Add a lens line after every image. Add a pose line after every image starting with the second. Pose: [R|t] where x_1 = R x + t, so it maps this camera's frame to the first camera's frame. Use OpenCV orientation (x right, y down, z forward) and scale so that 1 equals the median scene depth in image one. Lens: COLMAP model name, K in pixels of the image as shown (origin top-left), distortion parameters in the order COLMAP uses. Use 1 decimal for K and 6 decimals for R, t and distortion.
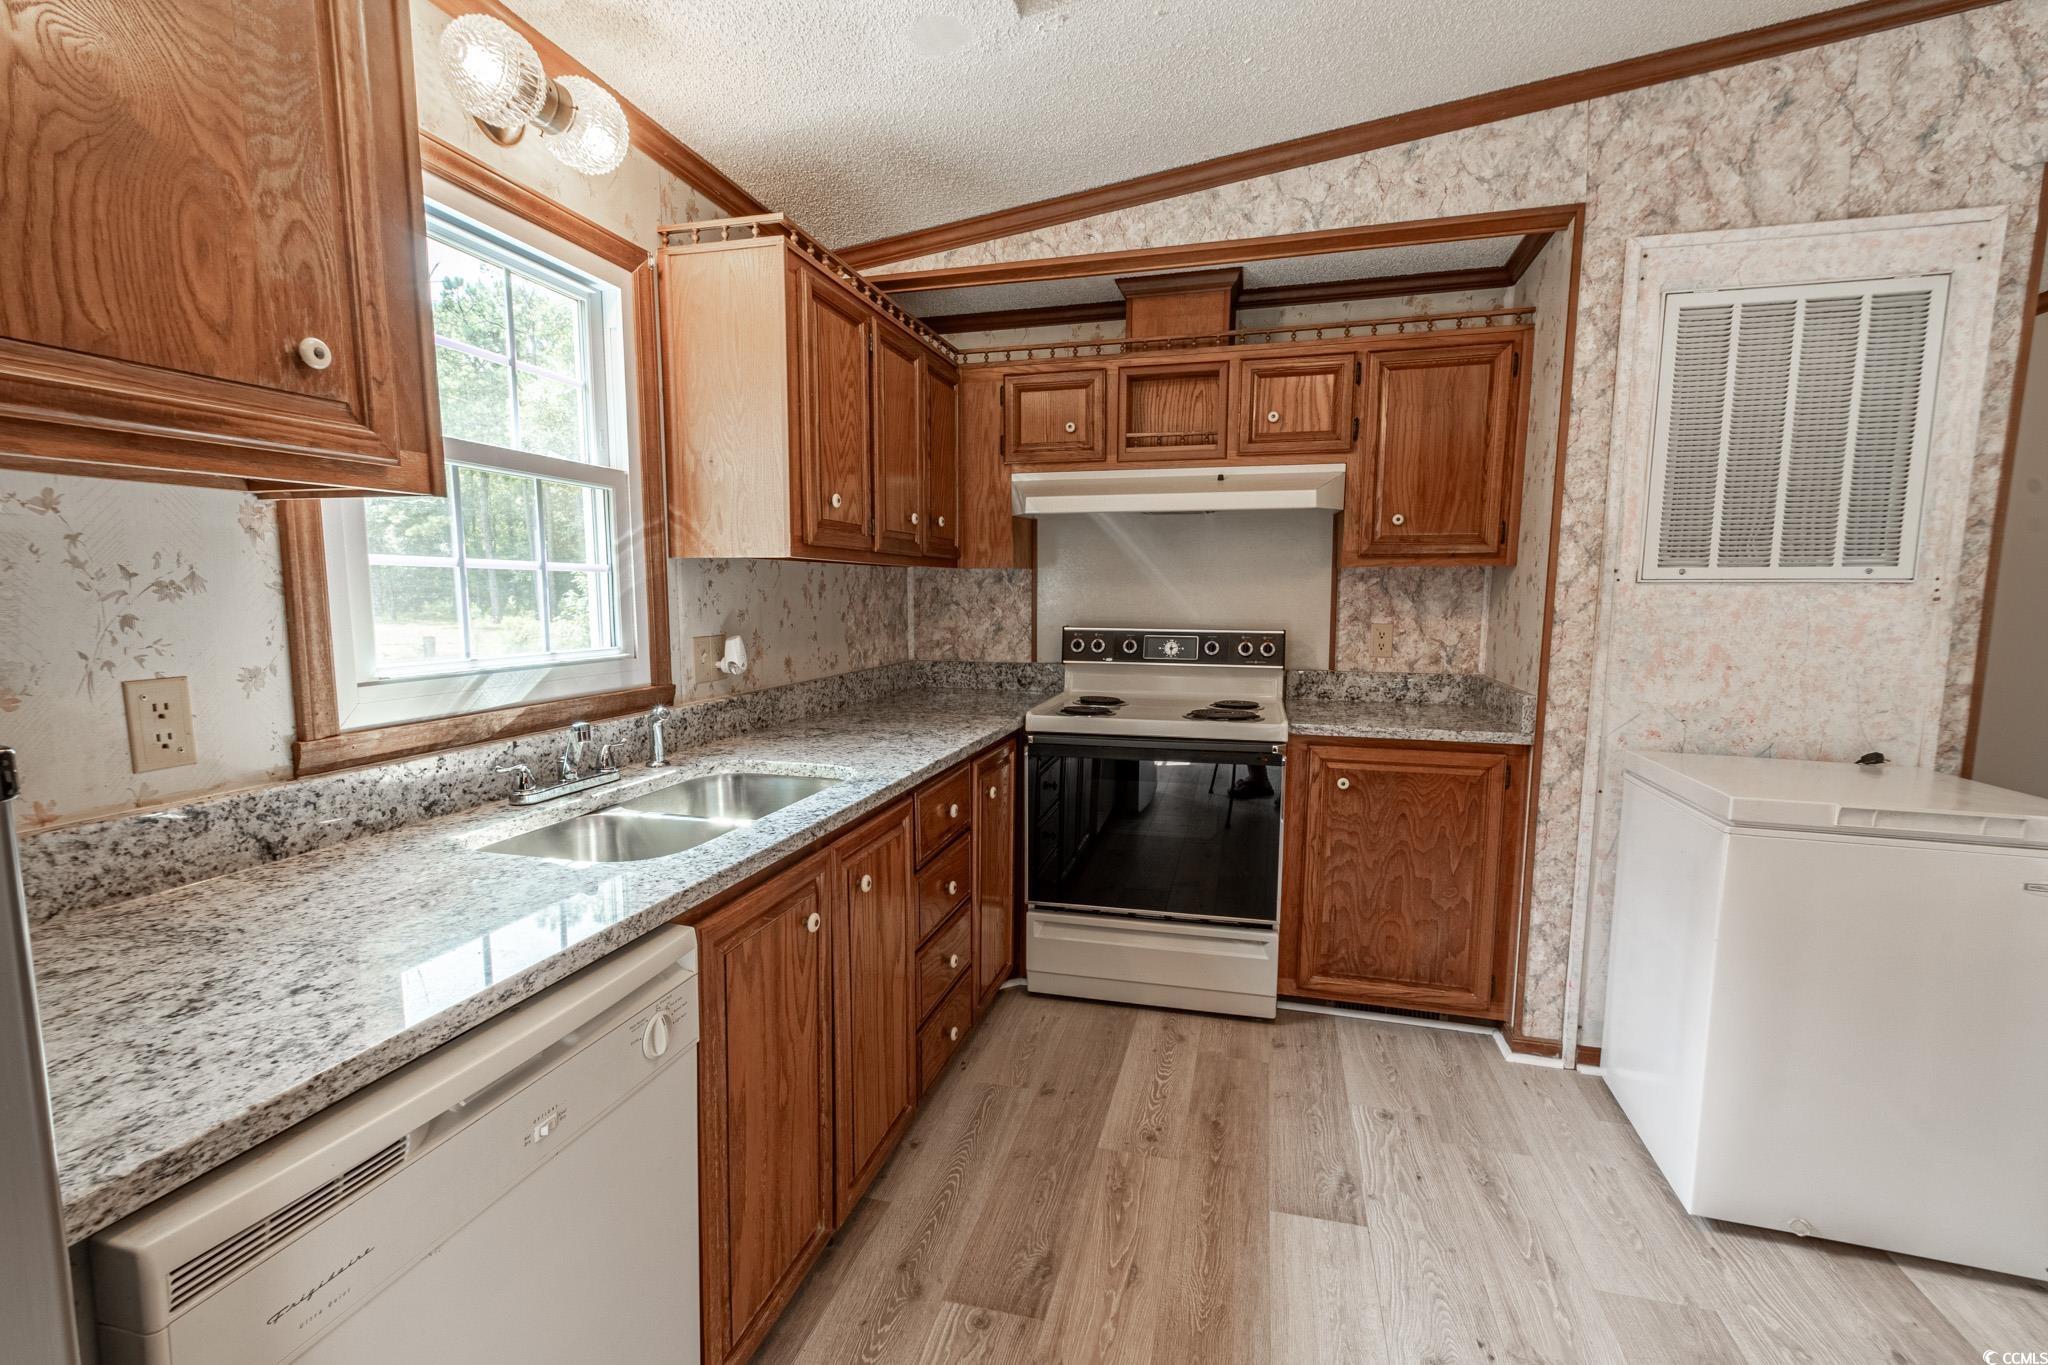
lens RADIAL K [[891.8, 0, 1017.9], [0, 891.8, 690.6], [0, 0, 1]] dist [0.010323, 0.000526]
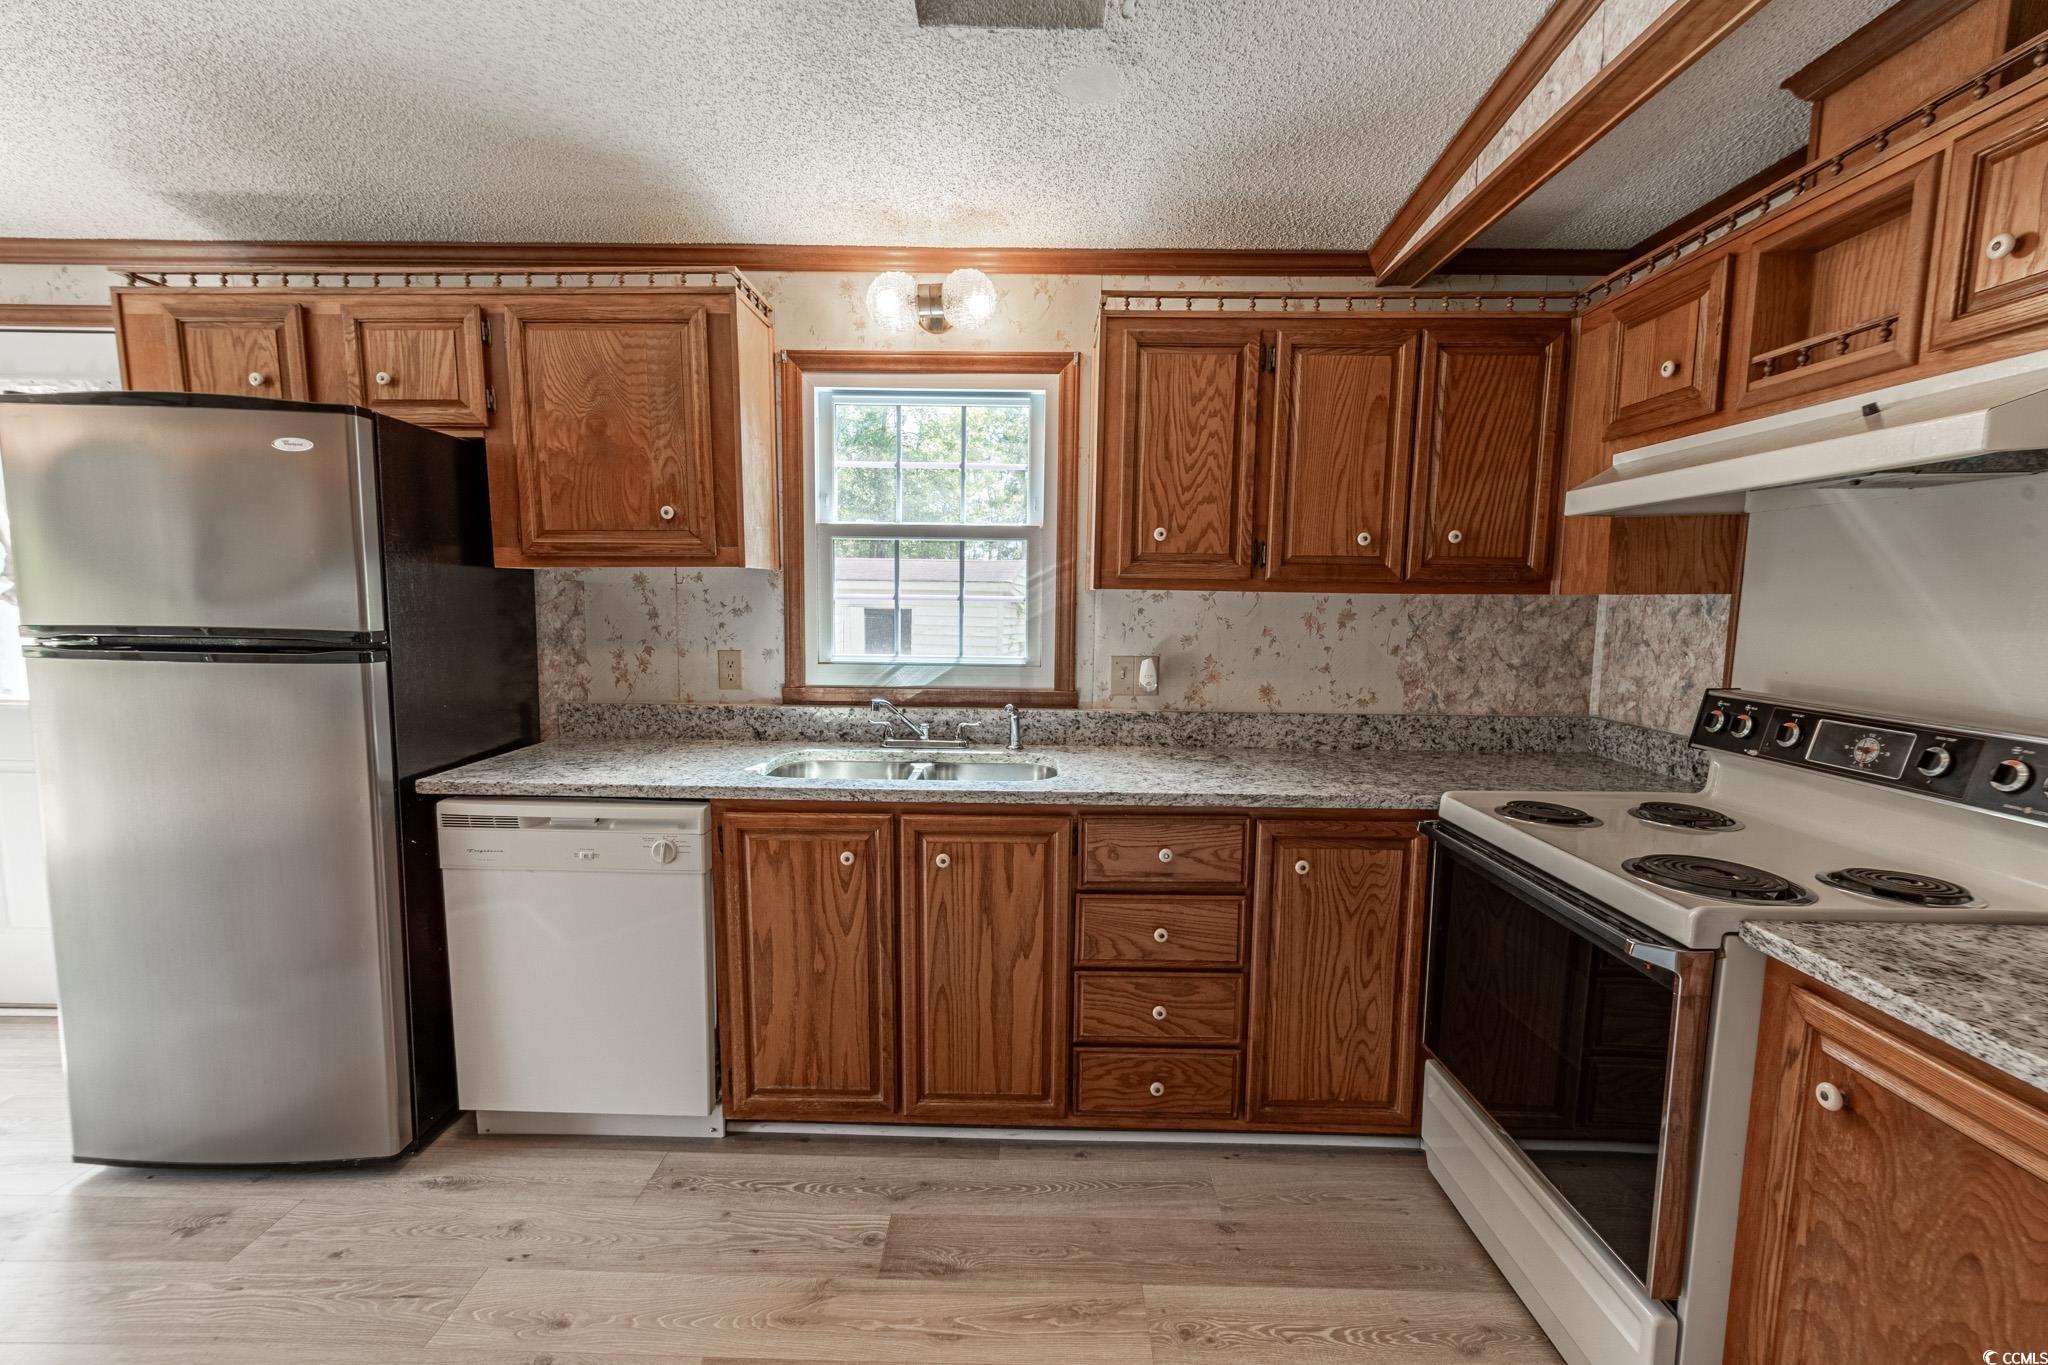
lens RADIAL K [[891.8, 0, 1026.1], [0, 891.8, 691.7], [0, 0, 1]] dist [0.010323, 0.000526]
pose [[0.270508, 0.103851, -0.957100, 0.851860], [-0.120284, 0.990020, 0.073426, -0.097666], [0.955174, 0.095261, 0.280300, 0.634354]]
